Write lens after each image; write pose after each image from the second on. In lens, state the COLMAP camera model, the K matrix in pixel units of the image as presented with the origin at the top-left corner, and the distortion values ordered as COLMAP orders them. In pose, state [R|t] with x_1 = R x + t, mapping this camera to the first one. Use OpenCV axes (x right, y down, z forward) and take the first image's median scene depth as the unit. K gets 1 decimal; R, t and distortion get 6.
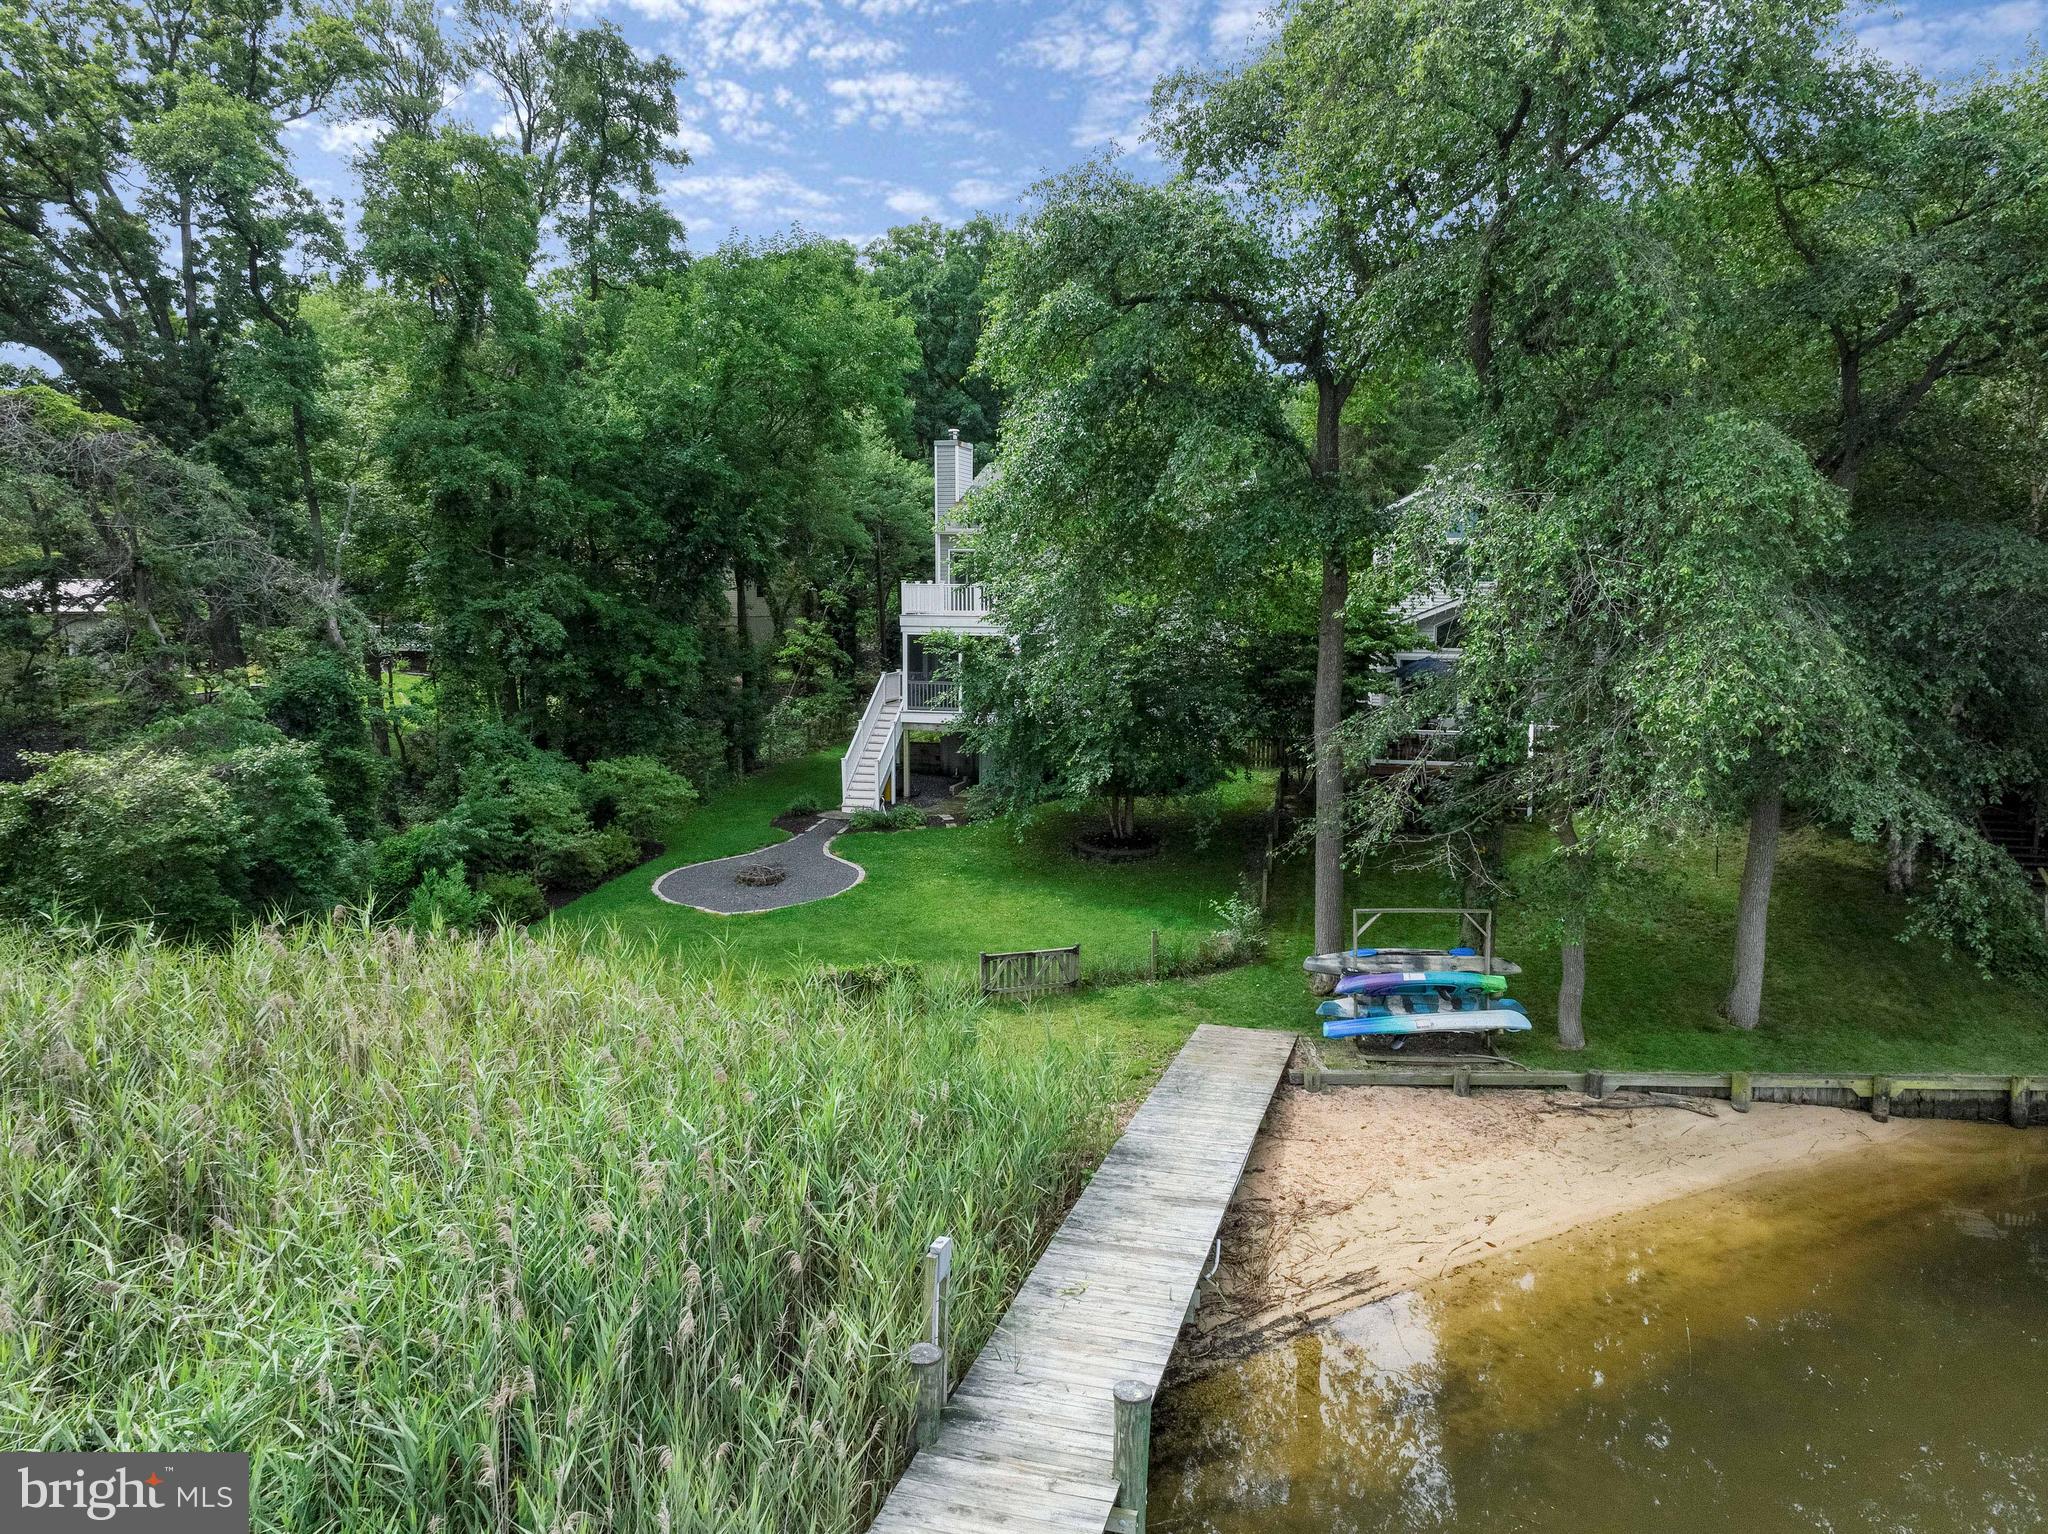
lens RADIAL K [[1471.1, 0, 1026.1], [0, 1471.1, 776.6], [0, 0, 1]] dist [-0.008733, 0.030001]
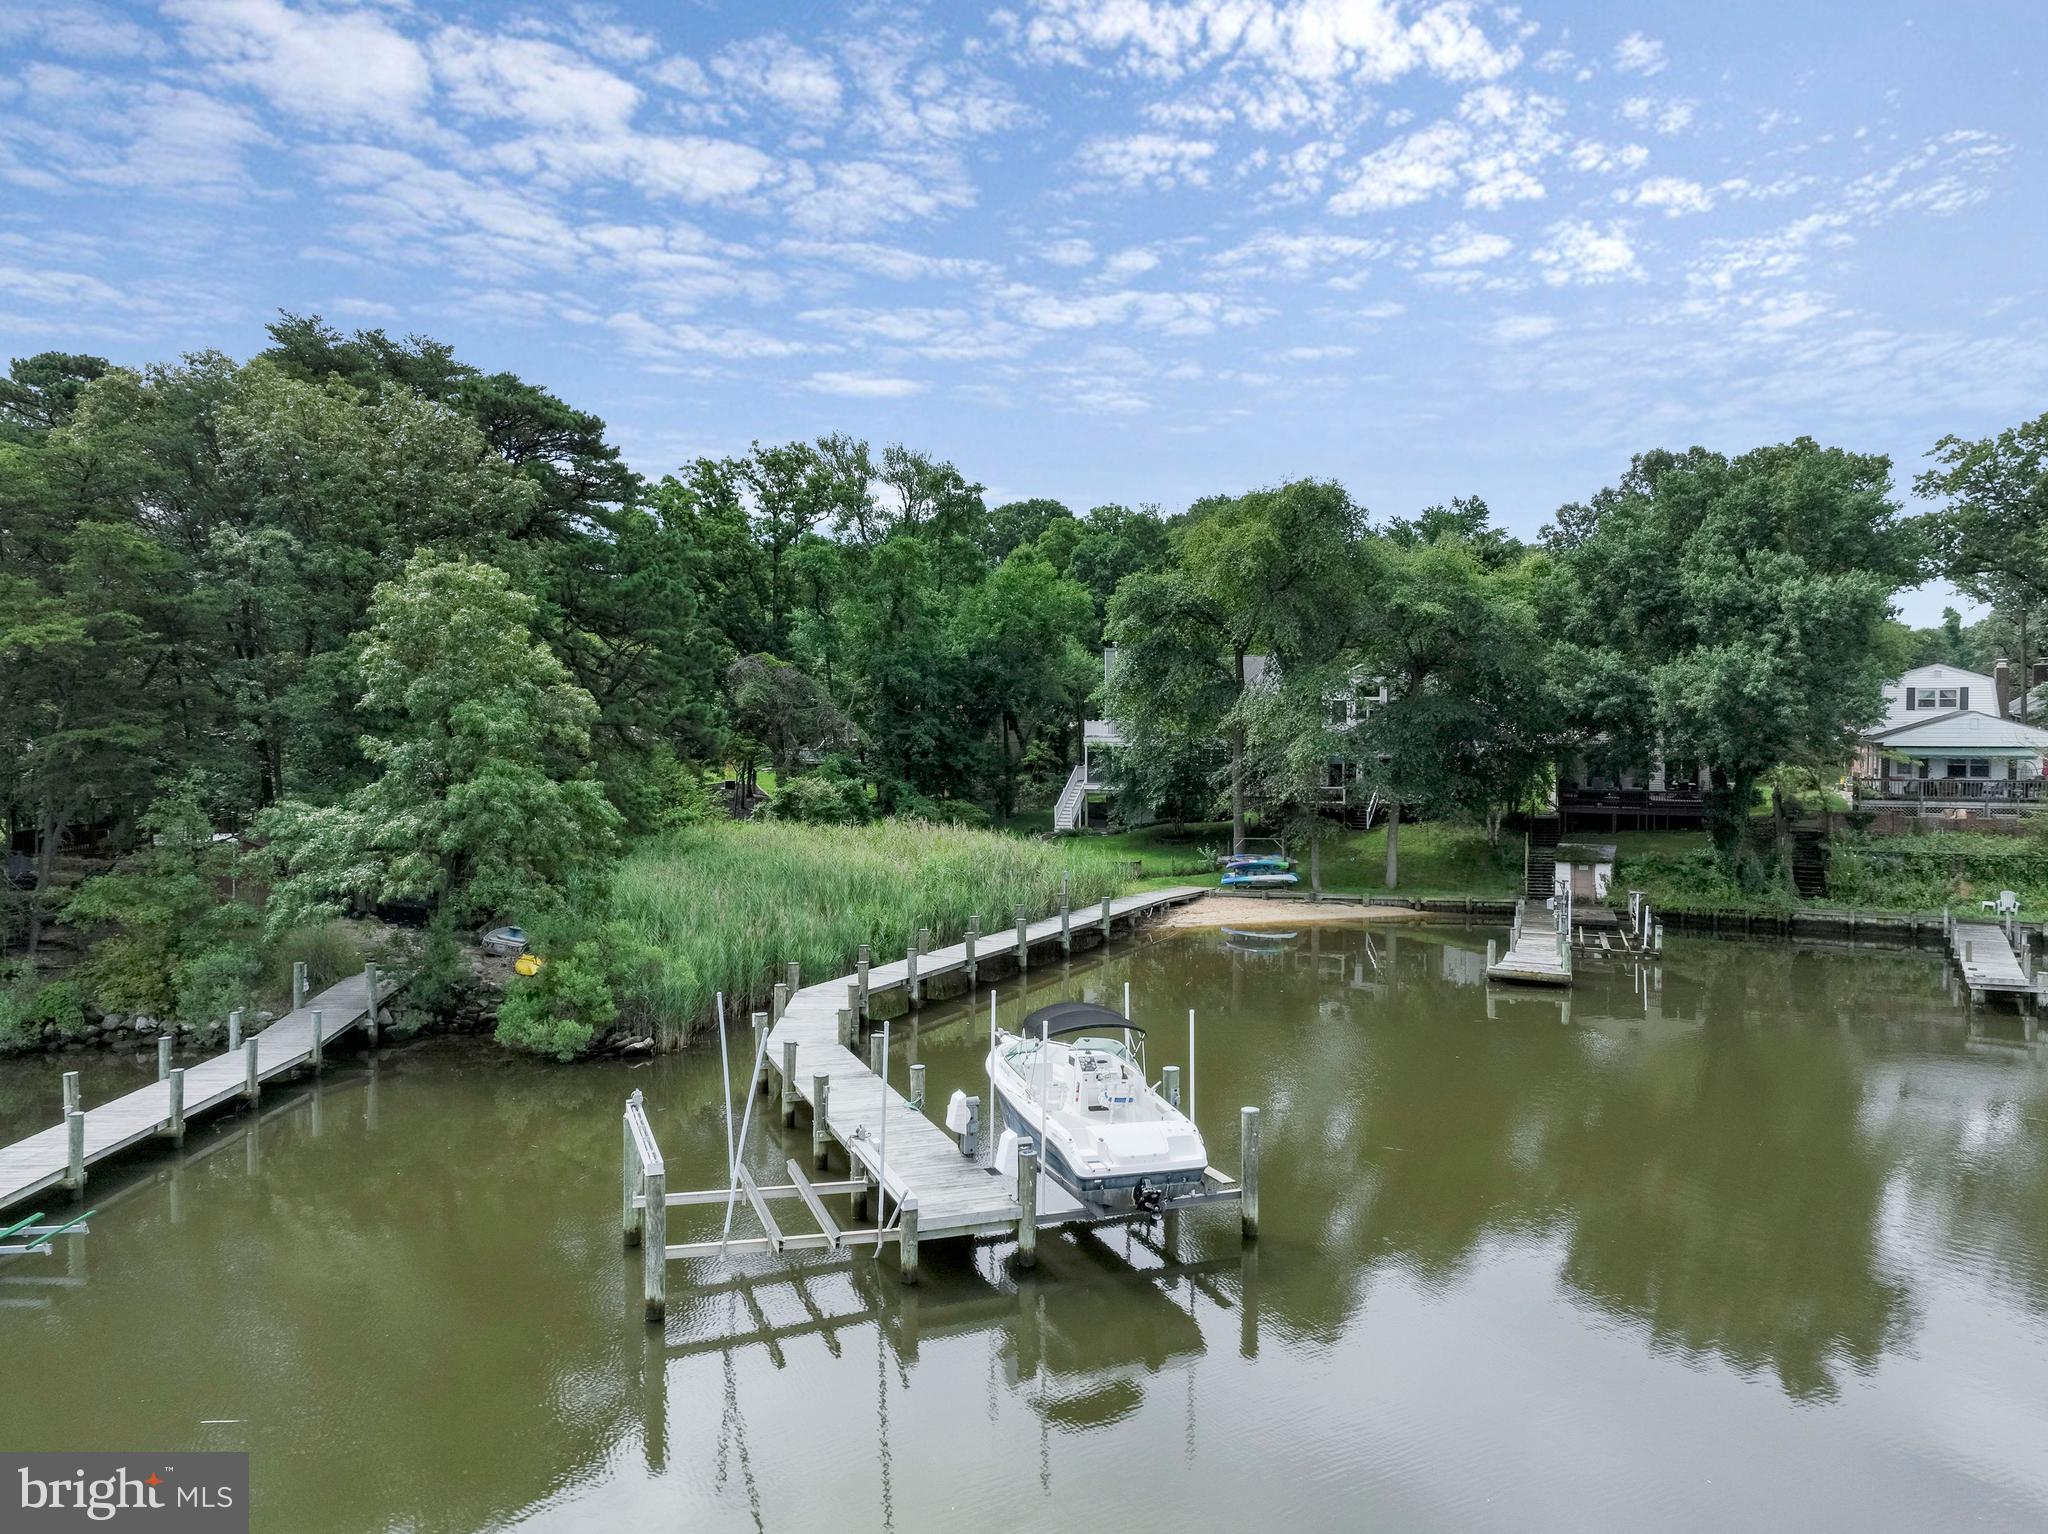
lens RADIAL K [[1492.6, 0, 1030.3], [0, 1492.6, 764.4], [0, 0, 1]] dist [0.005704, 0.001104]
pose [[0.988055, -0.002828, -0.154074, 0.199118], [-0.012824, 0.994855, -0.100497, 0.170892], [0.153566, 0.101272, 0.982935, -1.298900]]
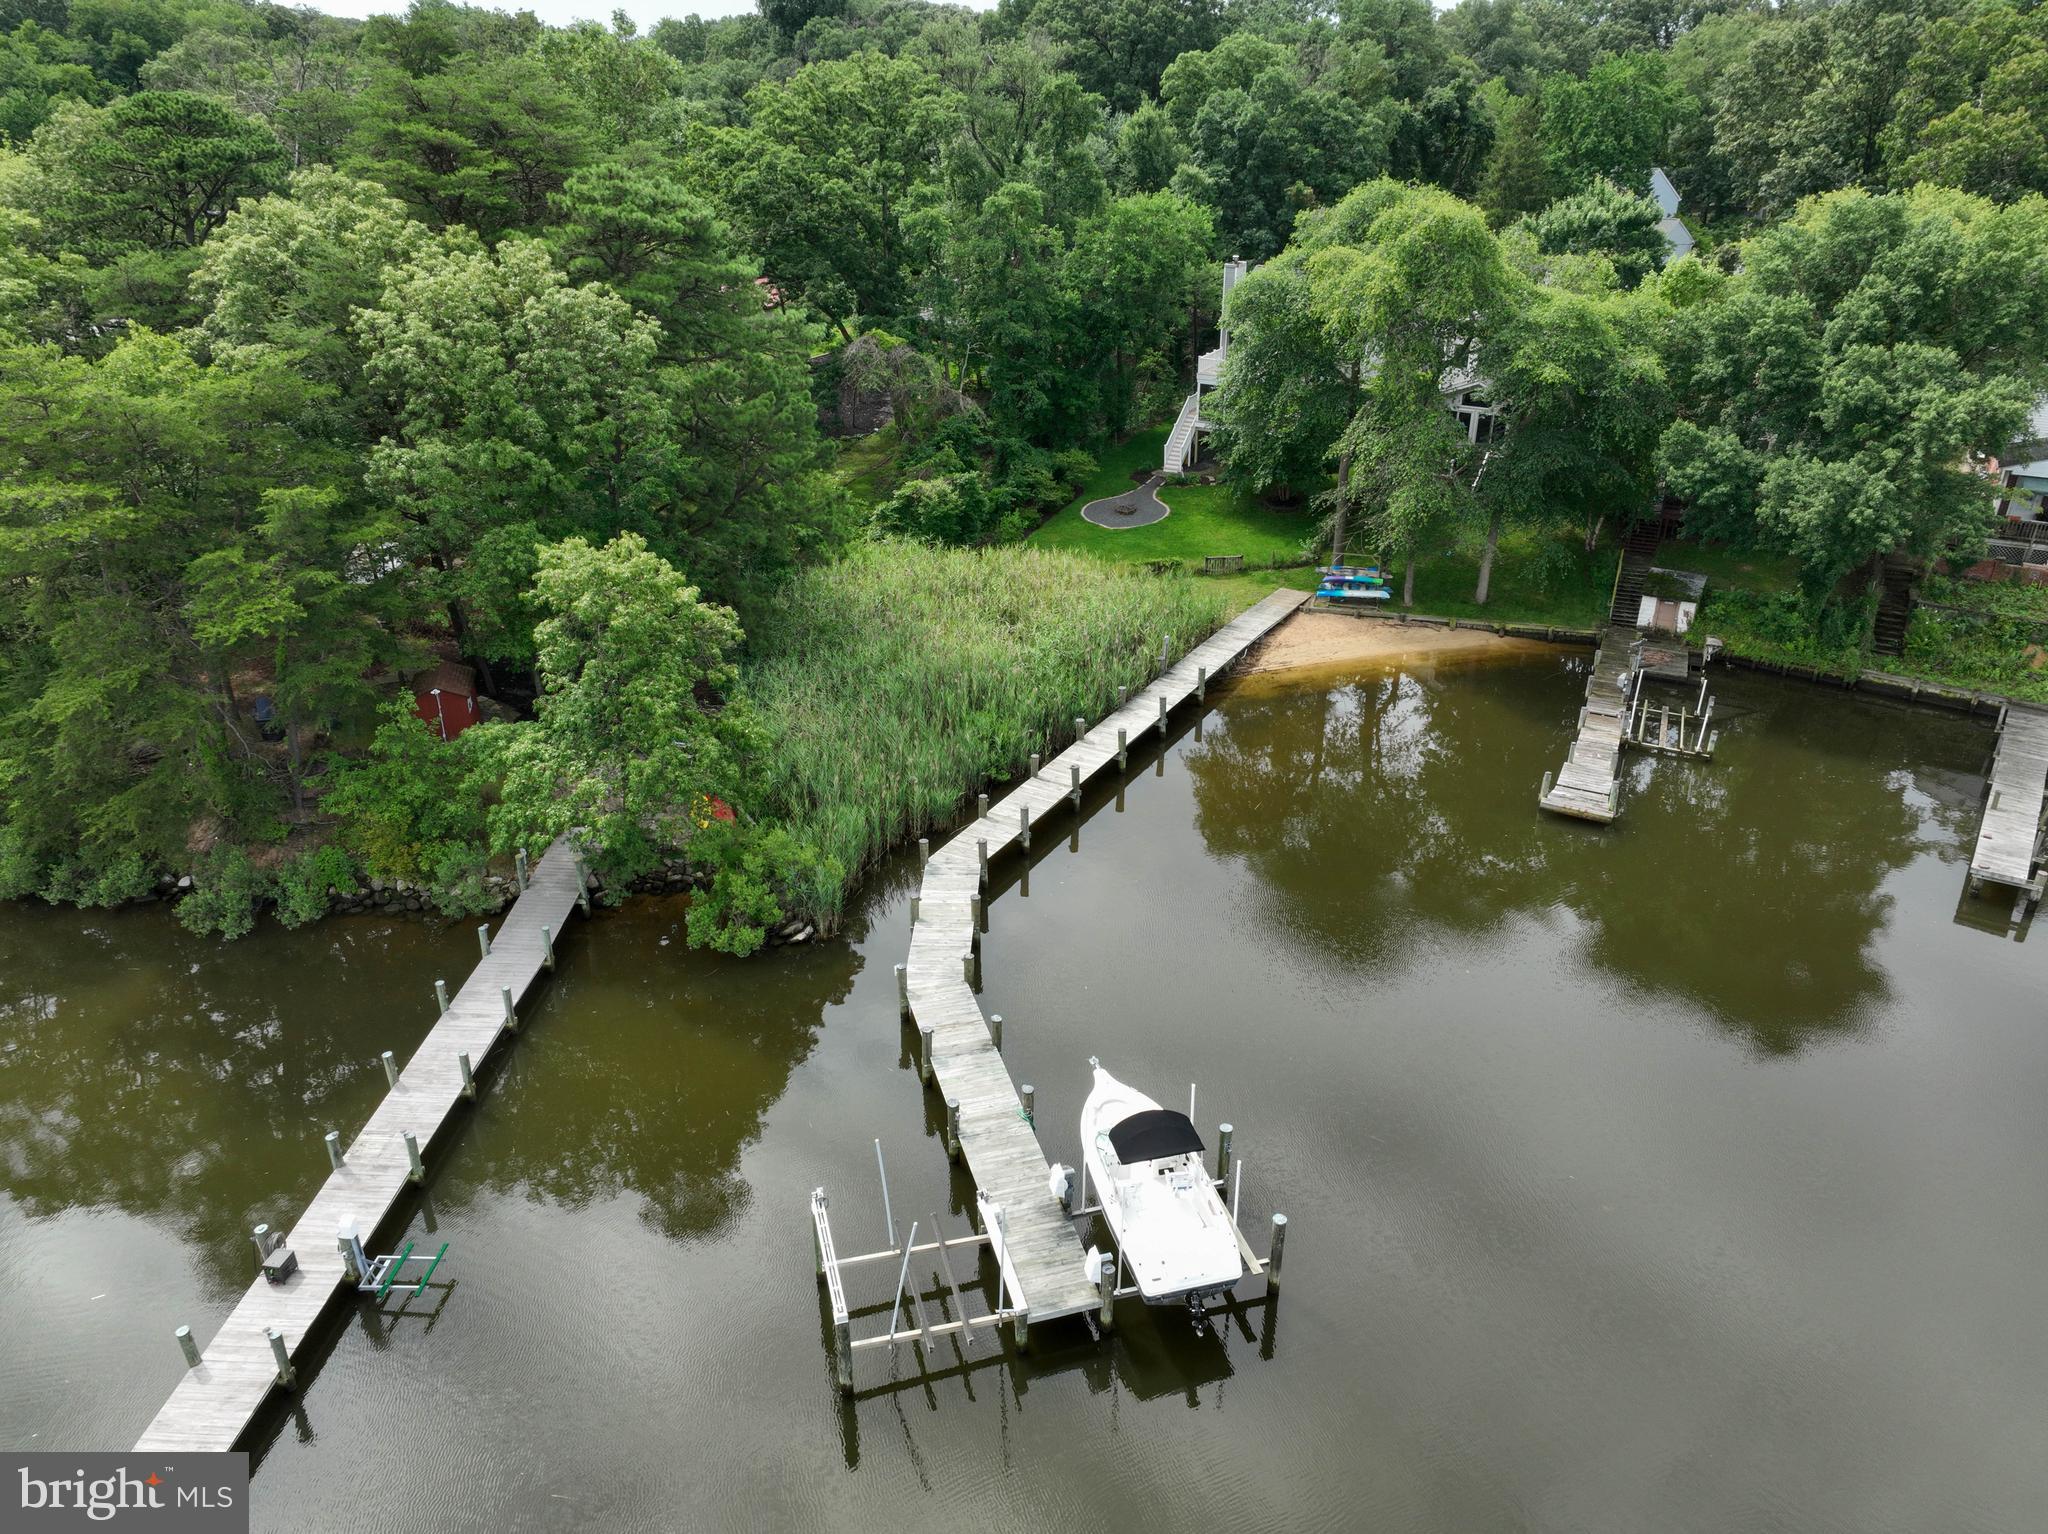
lens RADIAL K [[1471.1, 0, 1026.1], [0, 1471.1, 776.6], [0, 0, 1]] dist [-0.008733, 0.030001]
pose [[0.972831, 0.095875, -0.210729, 0.206048], [-0.021800, 0.944113, 0.328900, -0.305259], [0.230486, -0.315370, 0.920553, -1.367314]]
